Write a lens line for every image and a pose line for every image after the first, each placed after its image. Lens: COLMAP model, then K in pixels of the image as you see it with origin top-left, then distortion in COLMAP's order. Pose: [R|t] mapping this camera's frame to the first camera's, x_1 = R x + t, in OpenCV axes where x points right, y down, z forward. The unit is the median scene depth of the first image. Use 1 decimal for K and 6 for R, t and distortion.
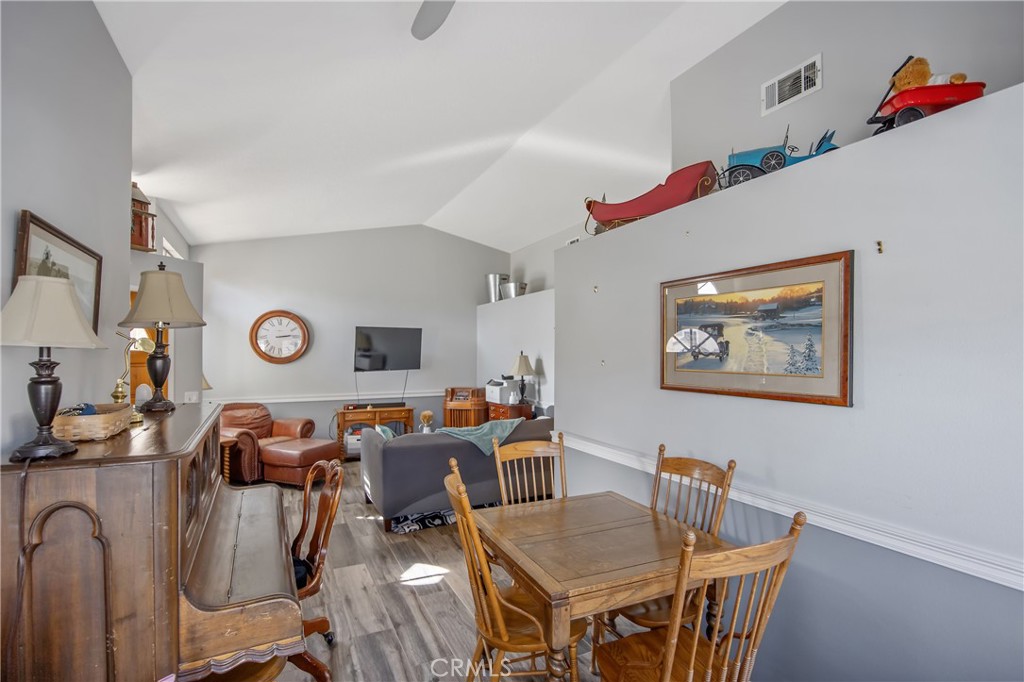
lens RADIAL K [[496.6, 0, 510.6], [0, 496.6, 349.0], [0, 0, 1]] dist [-0.002659, 0.000107]
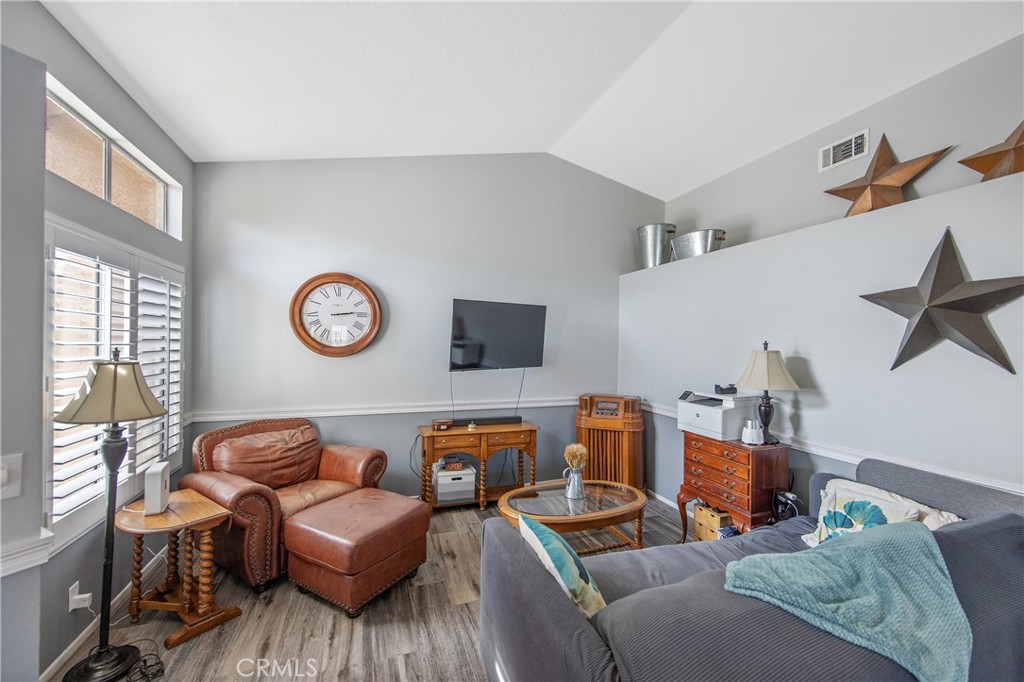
lens RADIAL K [[404.9, 0, 509.6], [0, 404.9, 341.3], [0, 0, 1]] dist [-0.000067, 0.000158]
pose [[0.993450, 0.012884, -0.113538, -0.179987], [-0.012537, 0.999914, 0.003767, 0.005281], [0.113576, -0.002319, 0.993527, 0.494516]]
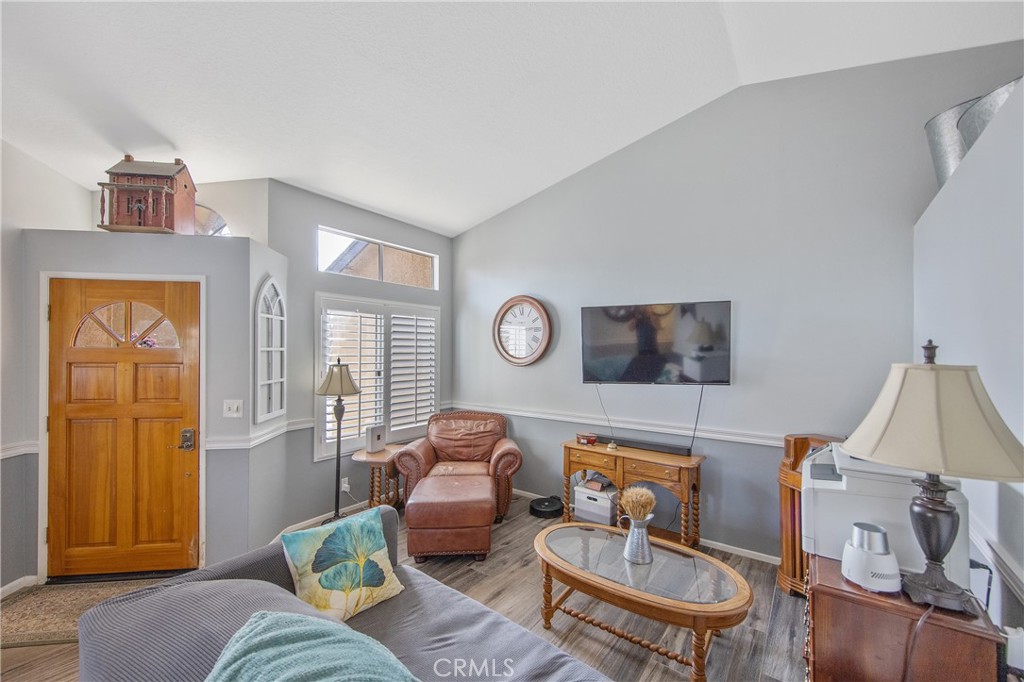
lens RADIAL K [[404.9, 0, 509.2], [0, 404.9, 342.6], [0, 0, 1]] dist [-0.000067, 0.000158]
pose [[0.434460, -0.020653, -0.900454, 0.089525], [0.006772, 0.999784, -0.019664, 0.005959], [0.900666, 0.002445, 0.434506, 0.698222]]
